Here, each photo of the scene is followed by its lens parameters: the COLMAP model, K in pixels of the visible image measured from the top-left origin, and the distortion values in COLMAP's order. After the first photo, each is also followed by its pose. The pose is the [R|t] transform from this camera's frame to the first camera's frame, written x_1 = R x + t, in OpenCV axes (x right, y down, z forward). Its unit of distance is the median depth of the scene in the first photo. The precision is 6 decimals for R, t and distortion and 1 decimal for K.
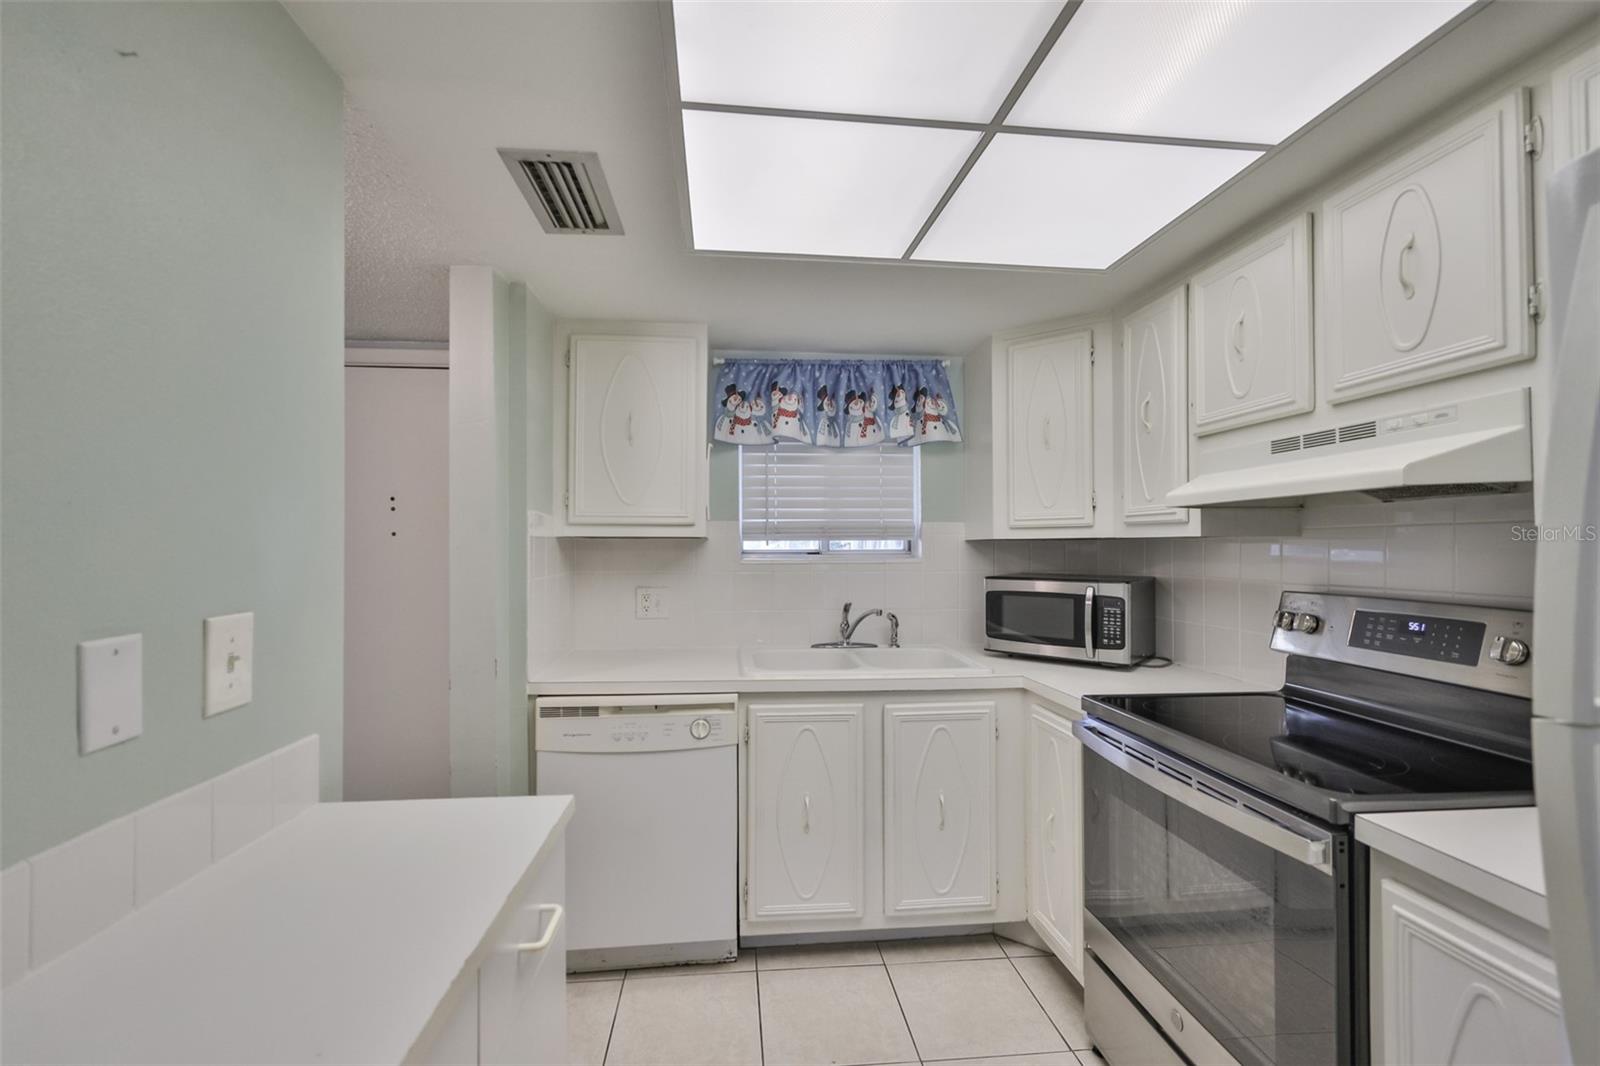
lens RADIAL K [[678.1, 0, 791.1], [0, 678.1, 541.5], [0, 0, 1]] dist [-0.002575, -0.000434]
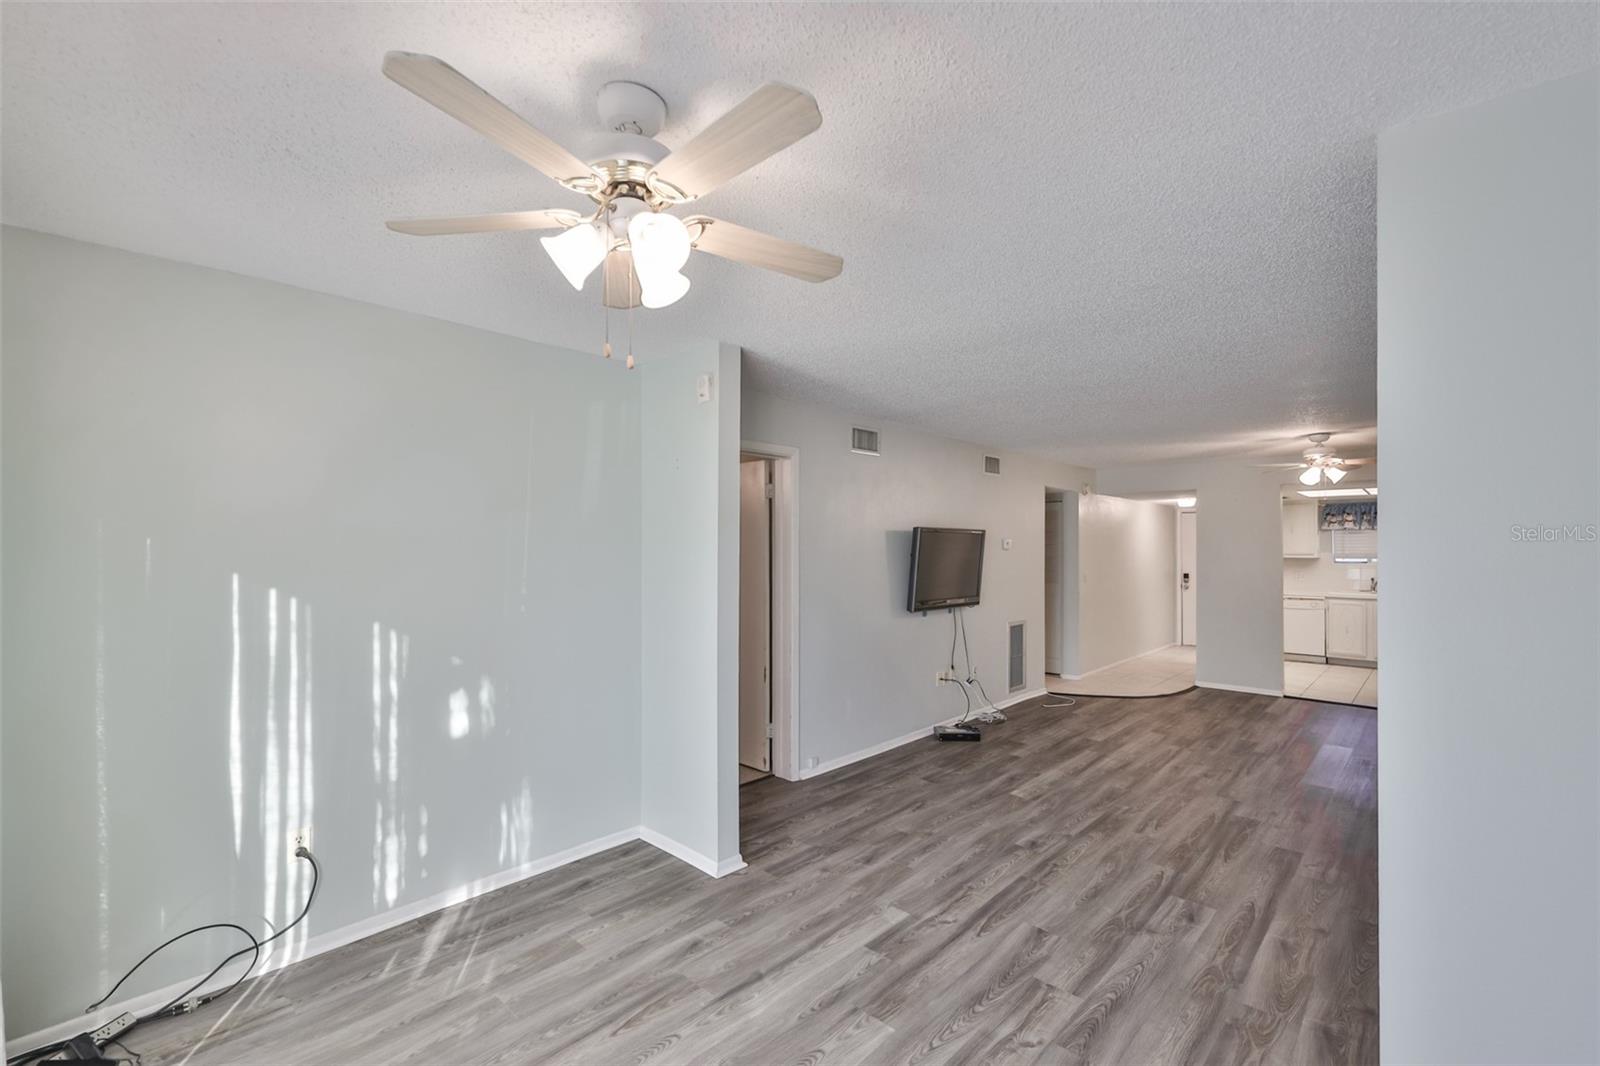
lens RADIAL K [[678.1, 0, 791.1], [0, 678.1, 541.5], [0, 0, 1]] dist [-0.002575, -0.000434]
pose [[0.651575, -0.006329, -0.758557, 0.810983], [0.007509, 0.999970, -0.001893, -0.111131], [0.758547, -0.004463, 0.651603, -3.608590]]
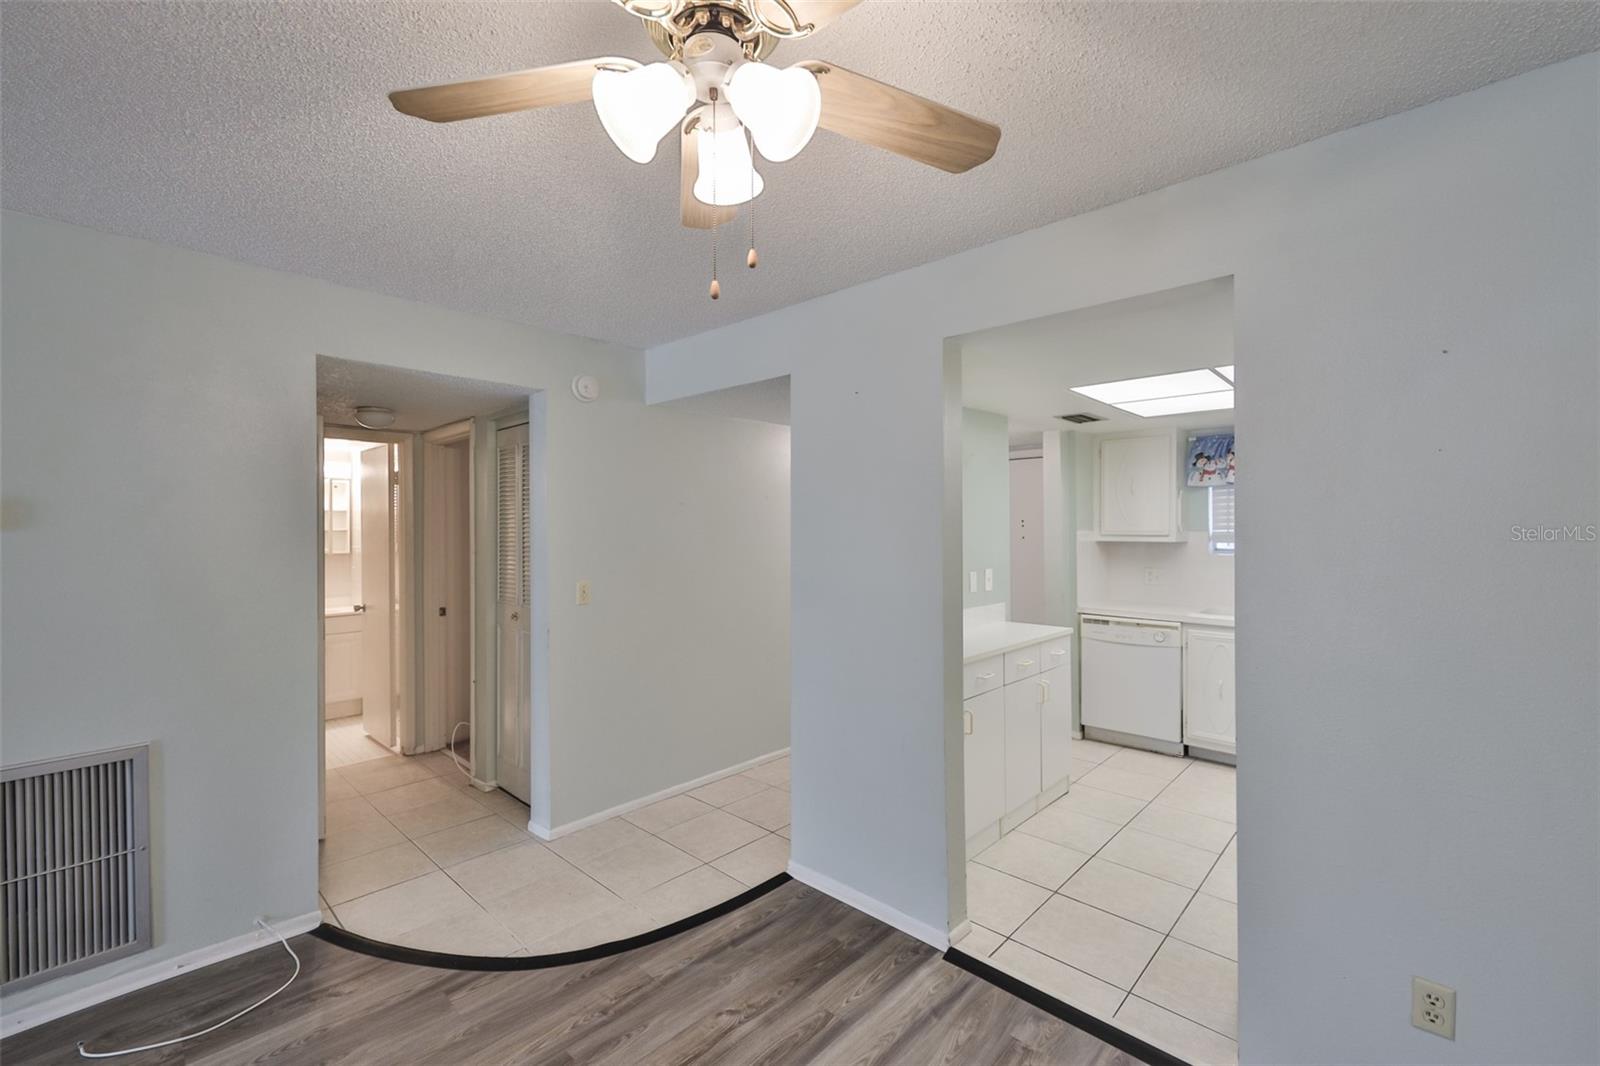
lens RADIAL K [[667.9, 0, 798.5], [0, 667.9, 533.5], [0, 0, 1]] dist [-0.000648, 0.000321]
pose [[0.654684, -0.001638, -0.755901, 0.589216], [0.016545, 0.999789, 0.012162, -0.070262], [0.755722, -0.020469, 0.654573, -0.995822]]
